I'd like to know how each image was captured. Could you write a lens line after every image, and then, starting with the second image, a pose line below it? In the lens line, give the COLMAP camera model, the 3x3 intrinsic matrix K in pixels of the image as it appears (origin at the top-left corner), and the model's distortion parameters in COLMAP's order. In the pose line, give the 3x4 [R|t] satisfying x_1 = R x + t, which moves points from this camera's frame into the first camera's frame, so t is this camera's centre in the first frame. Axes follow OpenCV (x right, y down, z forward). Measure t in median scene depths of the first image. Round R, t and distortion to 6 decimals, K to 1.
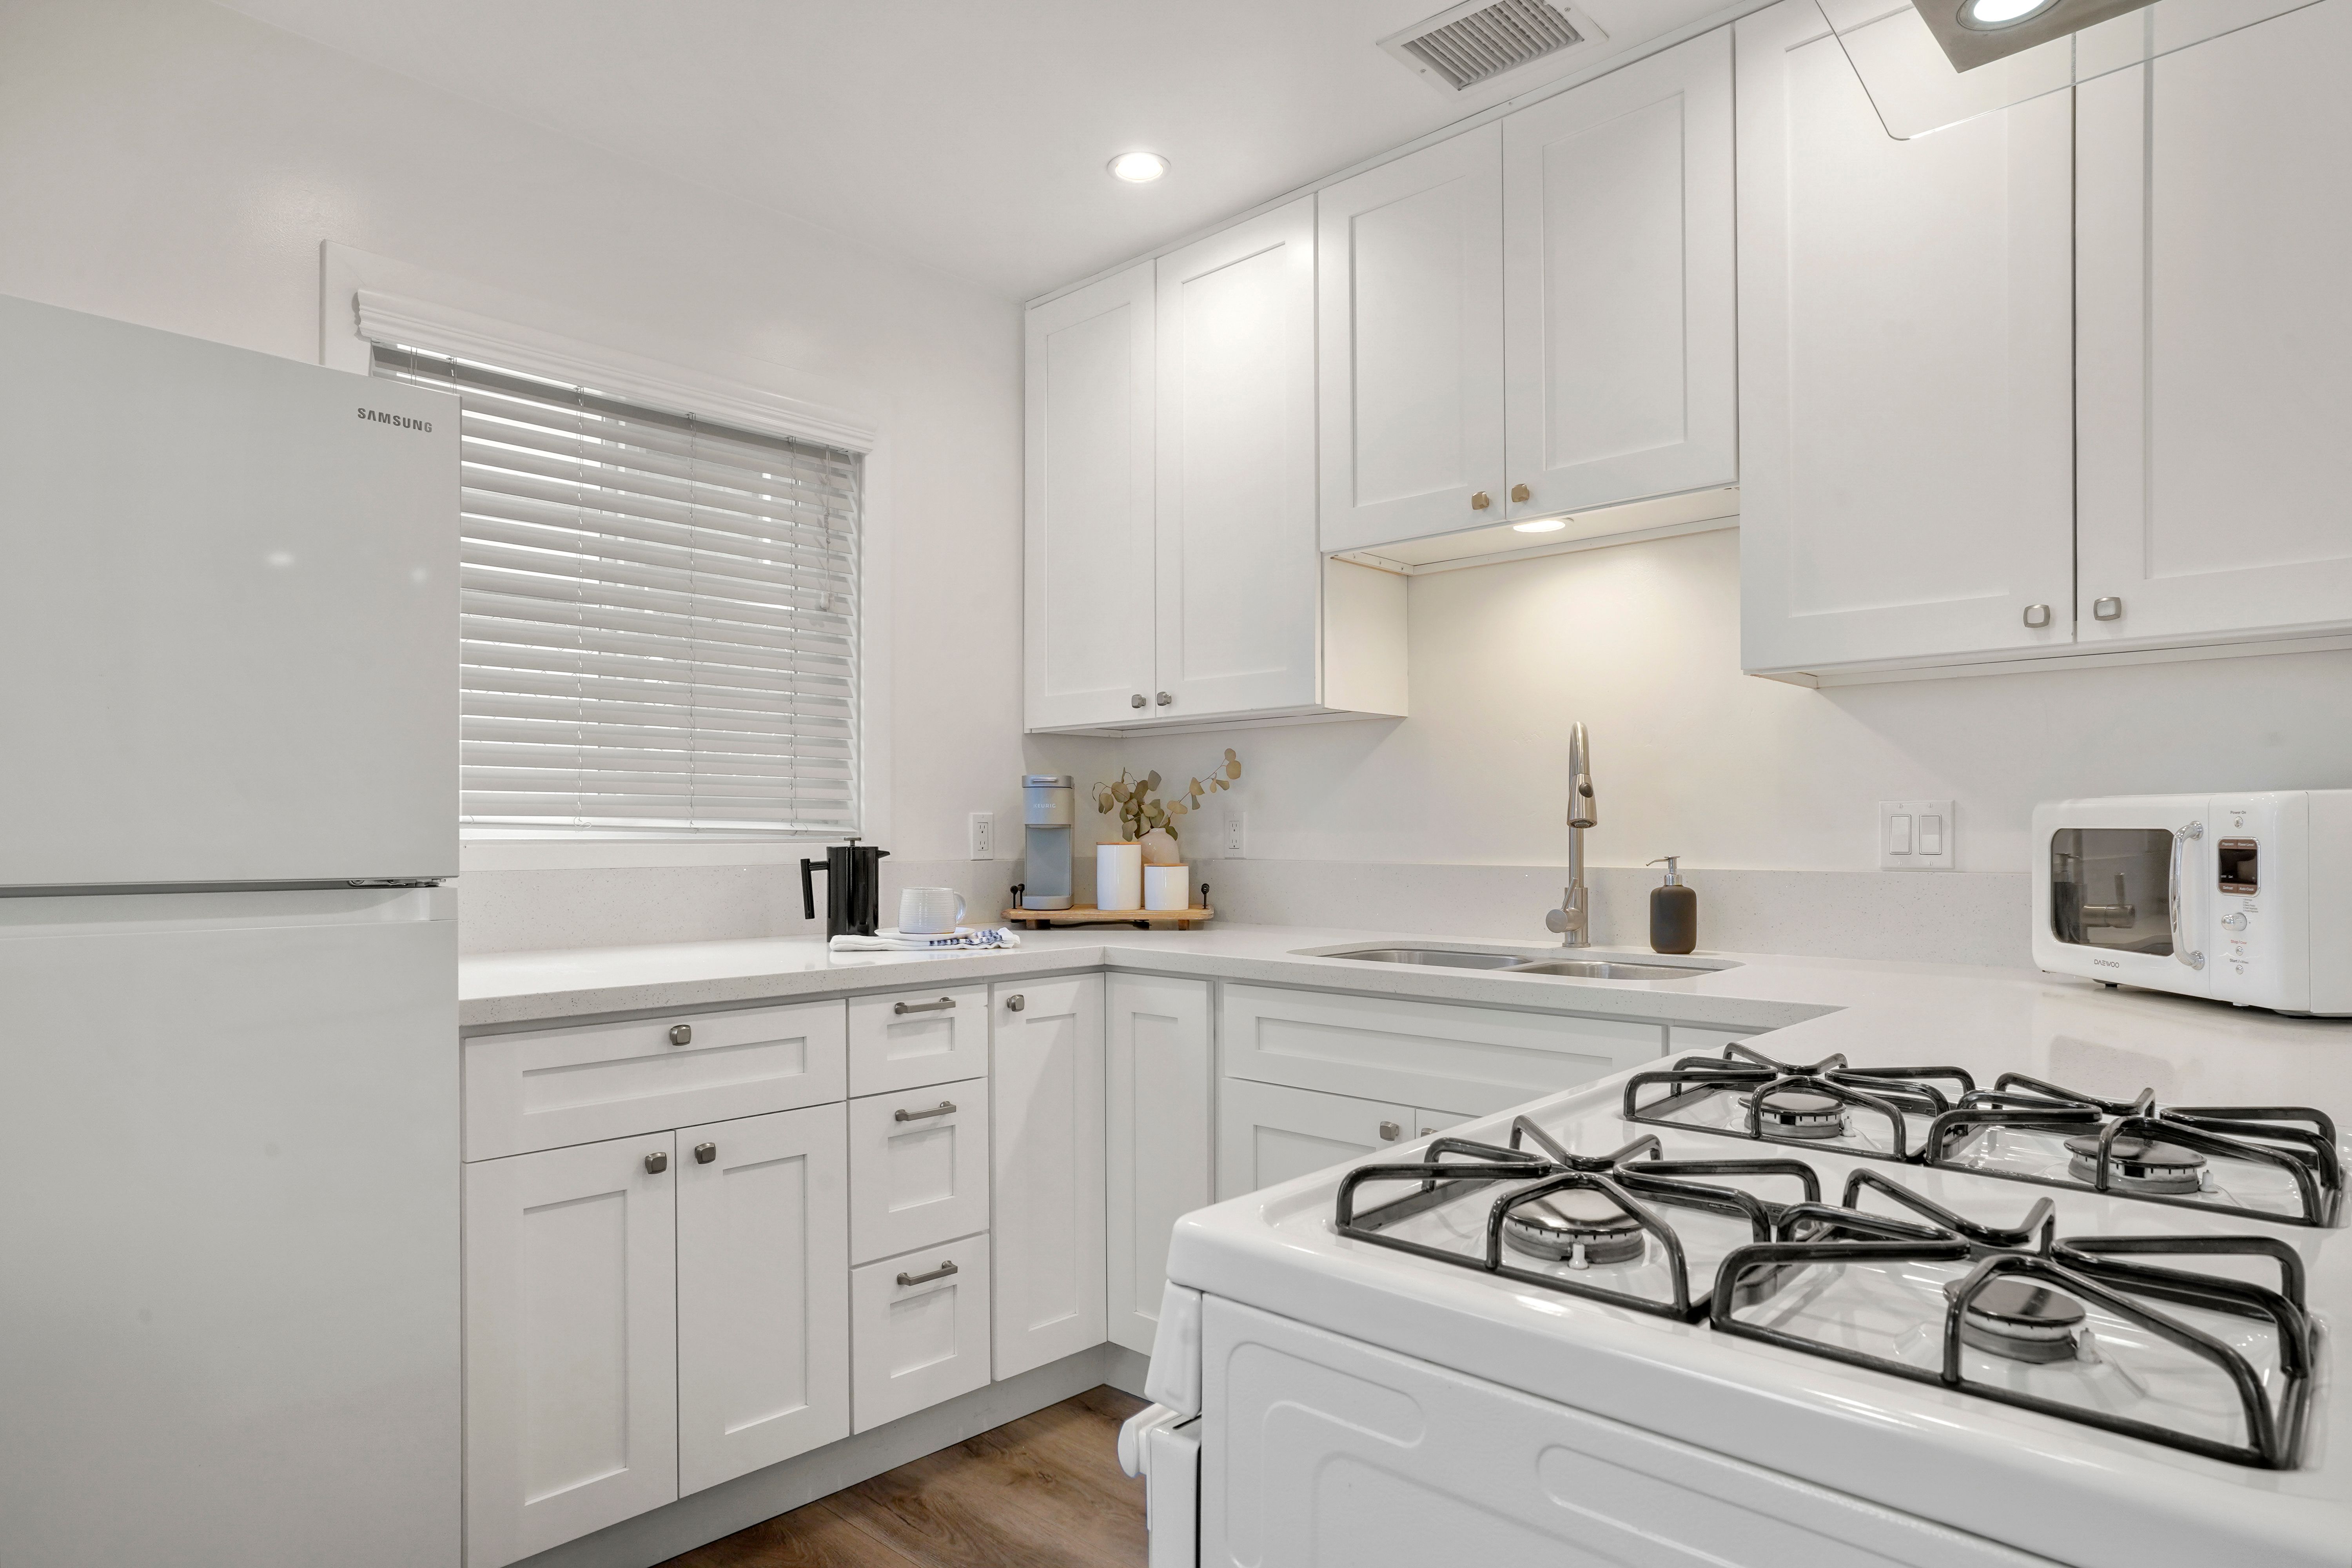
lens RADIAL K [[1357.4, 0, 1185.3], [0, 1357.4, 799.5], [0, 0, 1]] dist [-0.038888, 0.028001]
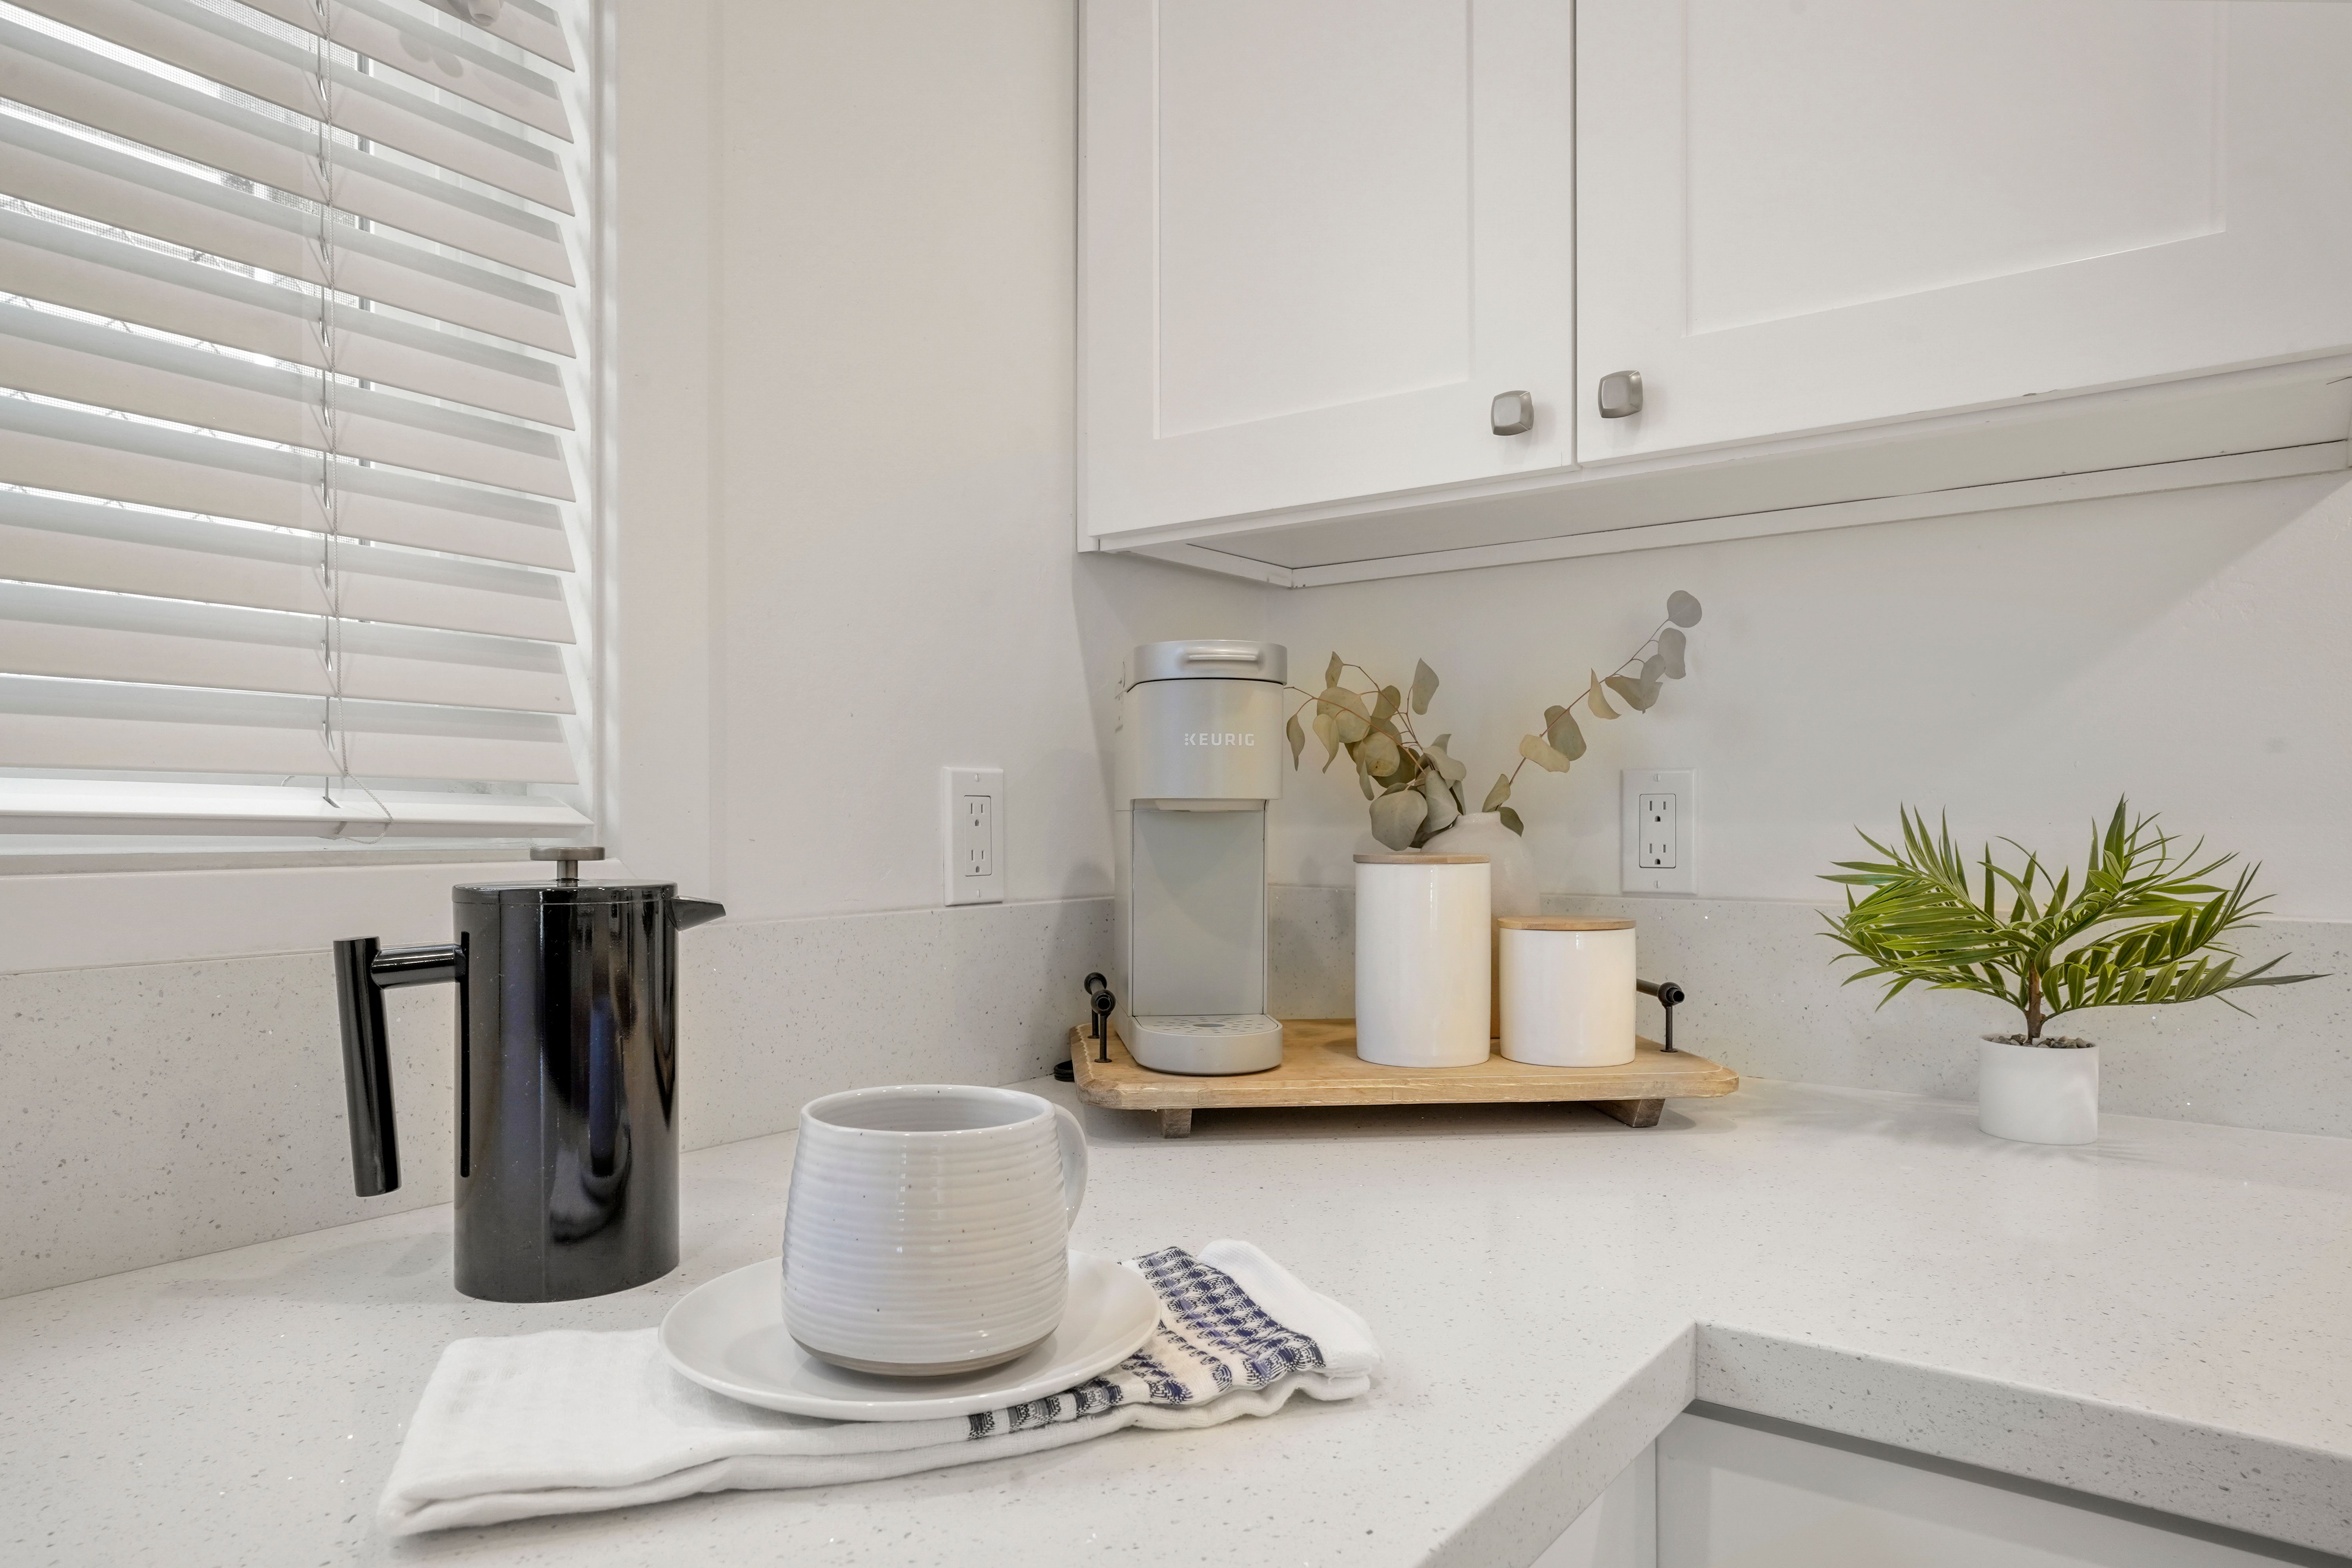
lens RADIAL K [[1480.4, 0, 1161.6], [0, 1480.4, 789.5], [0, 0, 1]] dist [-0.011038, 0.012090]
pose [[0.993682, 0.006218, 0.112060, -0.157428], [-0.007081, 0.999948, 0.007306, 0.013866], [-0.112009, -0.008054, 0.993675, 0.673098]]
